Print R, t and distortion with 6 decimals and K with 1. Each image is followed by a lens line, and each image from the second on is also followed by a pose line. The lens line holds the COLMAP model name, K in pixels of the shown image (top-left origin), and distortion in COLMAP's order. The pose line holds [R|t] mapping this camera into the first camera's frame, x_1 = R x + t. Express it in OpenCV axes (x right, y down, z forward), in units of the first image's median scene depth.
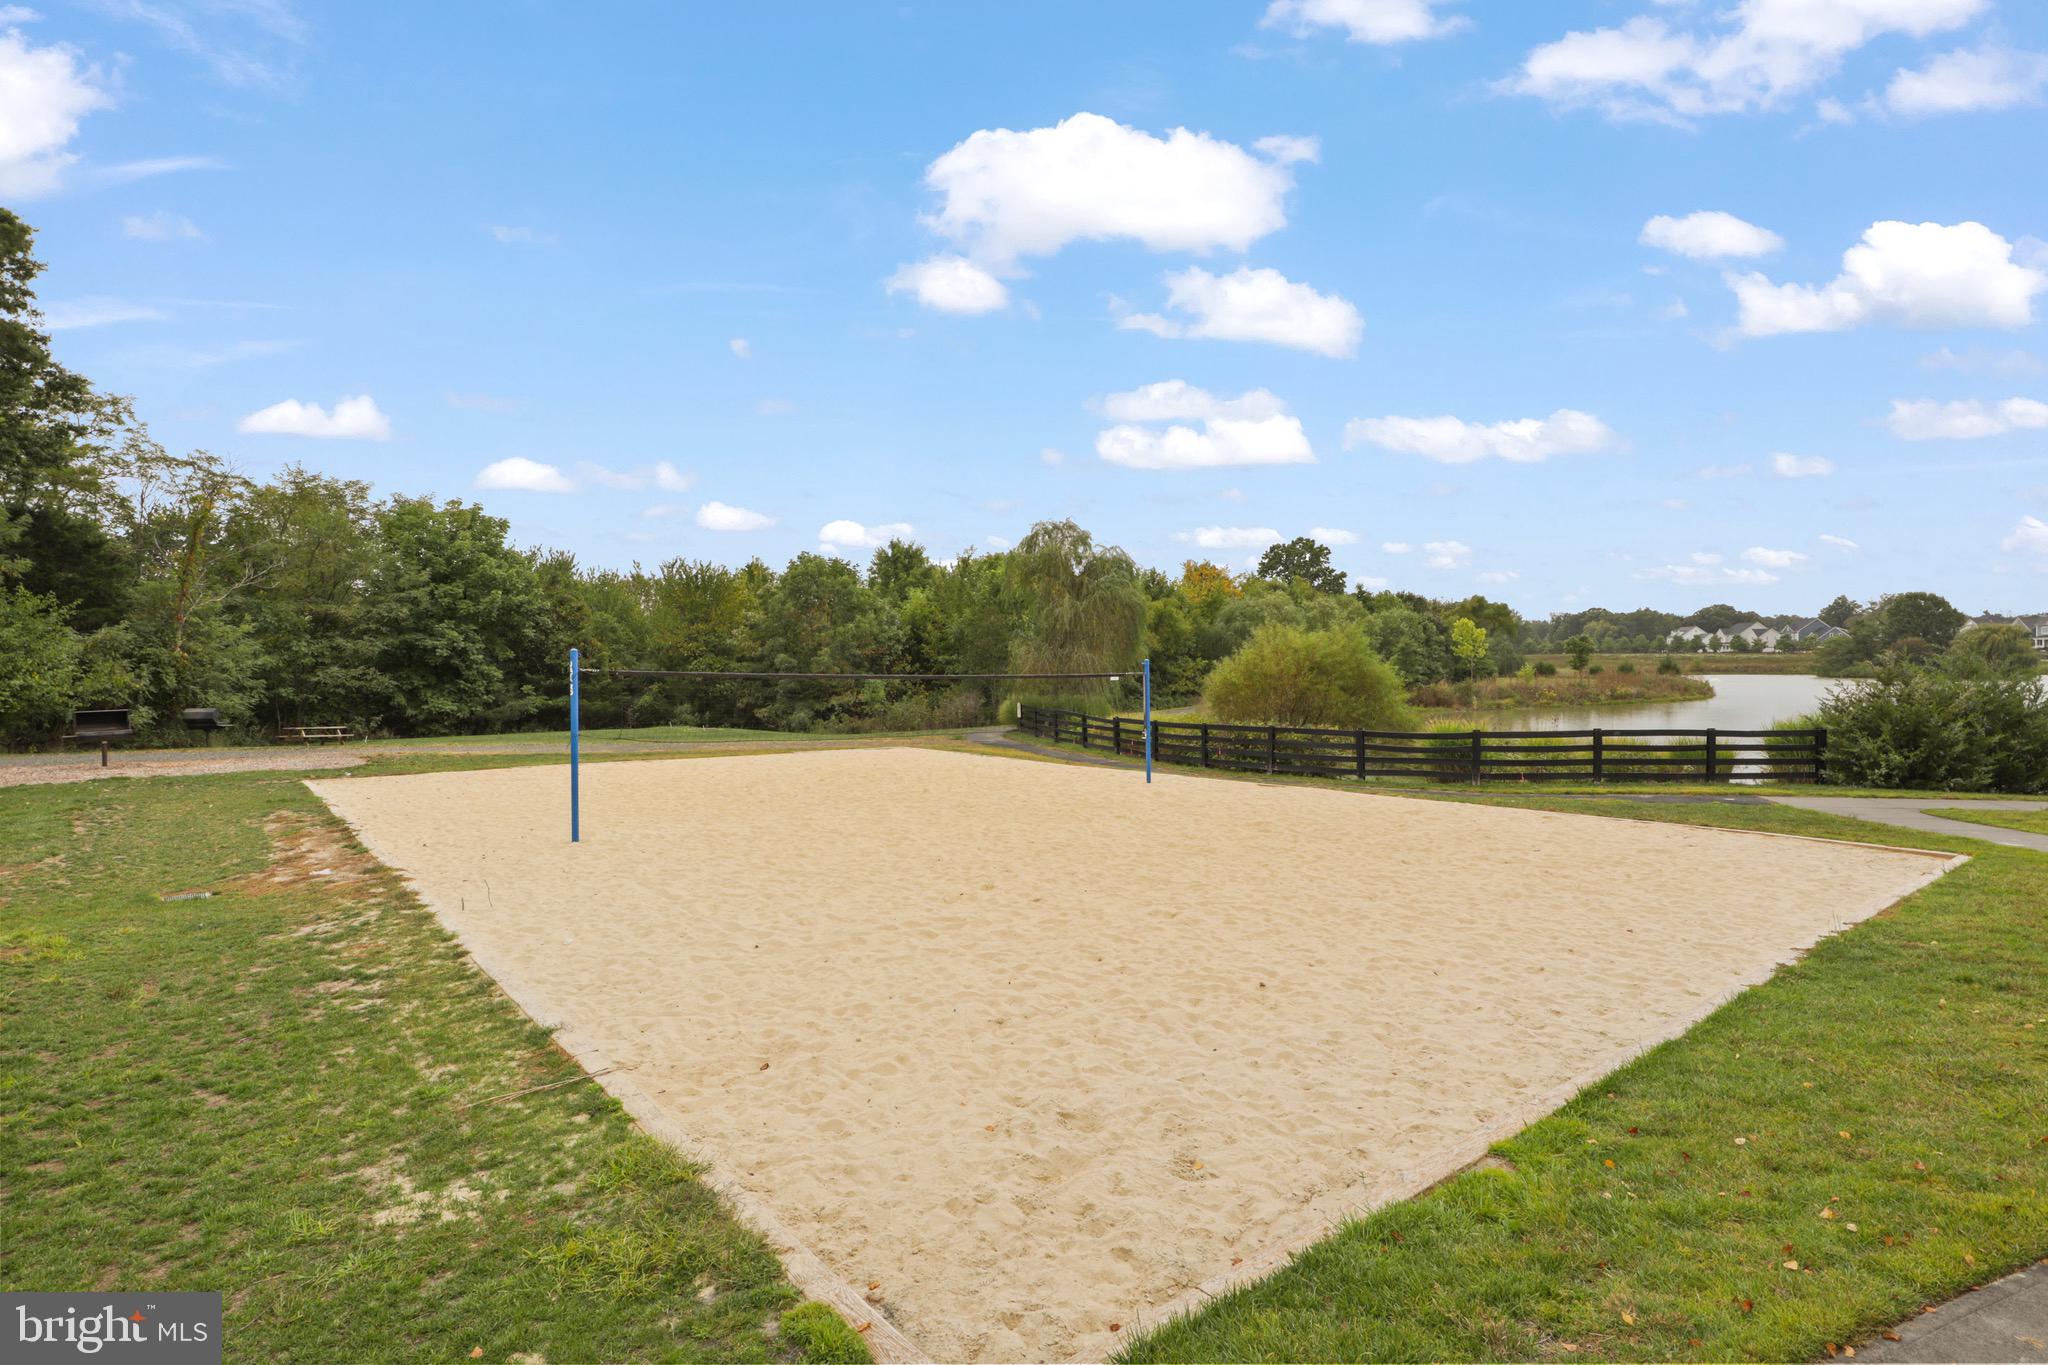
lens RADIAL K [[1023.2, 0, 1019.9], [0, 1023.2, 676.3], [0, 0, 1]] dist [-0.000441, 0.001359]
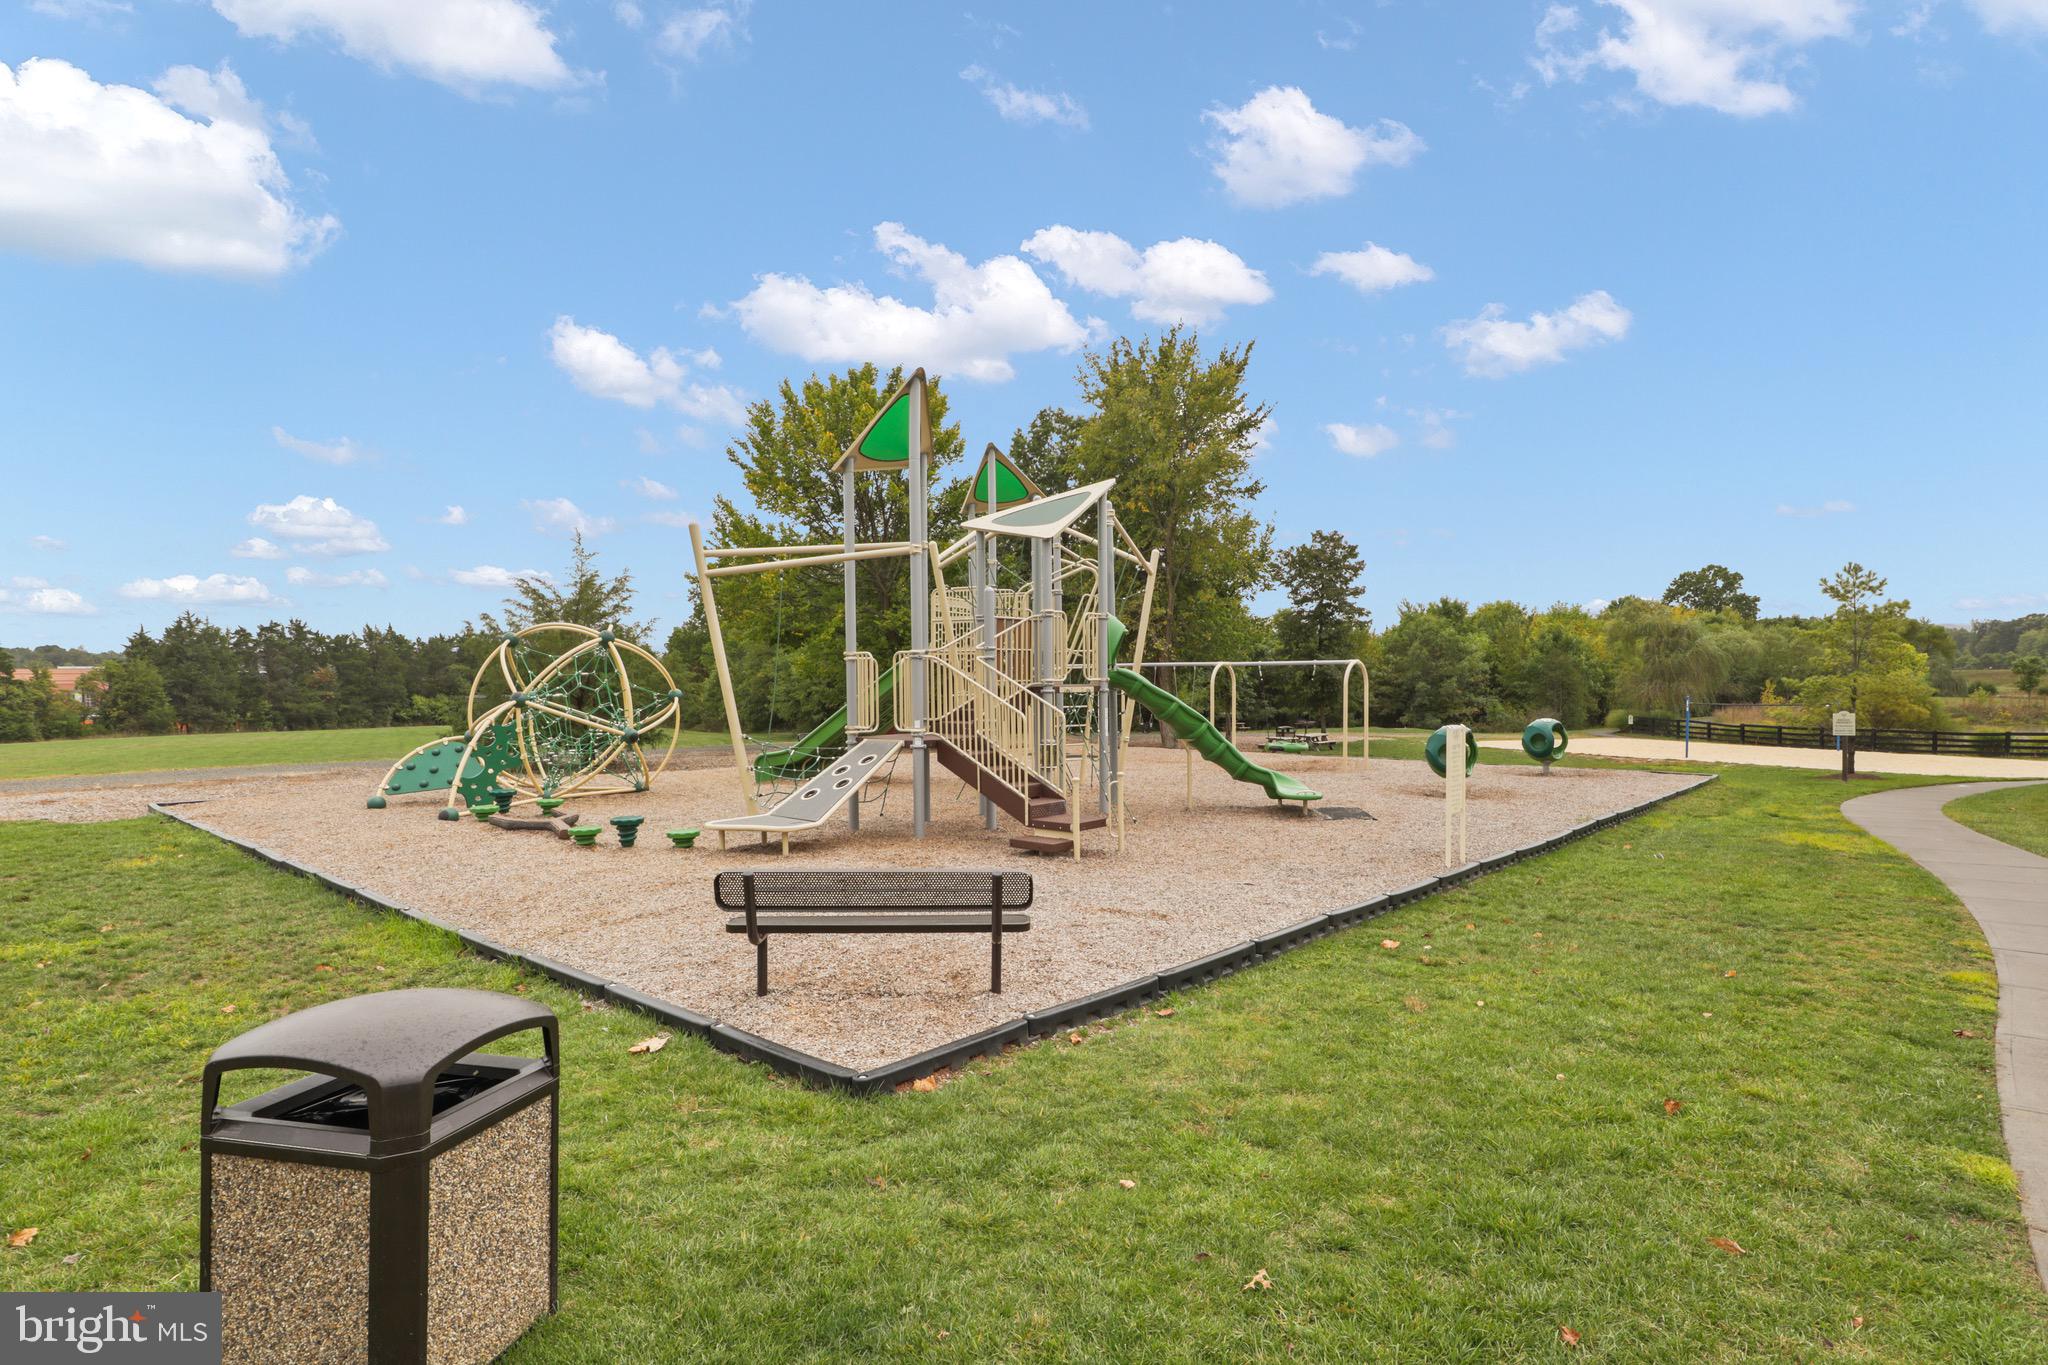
lens RADIAL K [[1023.2, 0, 1026.7], [0, 1023.2, 692.0], [0, 0, 1]] dist [-0.000441, 0.001359]
pose [[0.965381, 0.008321, -0.260712, -0.141191], [-0.006973, 0.999957, 0.006093, -0.004021], [0.260751, -0.004064, 0.965398, -0.229787]]
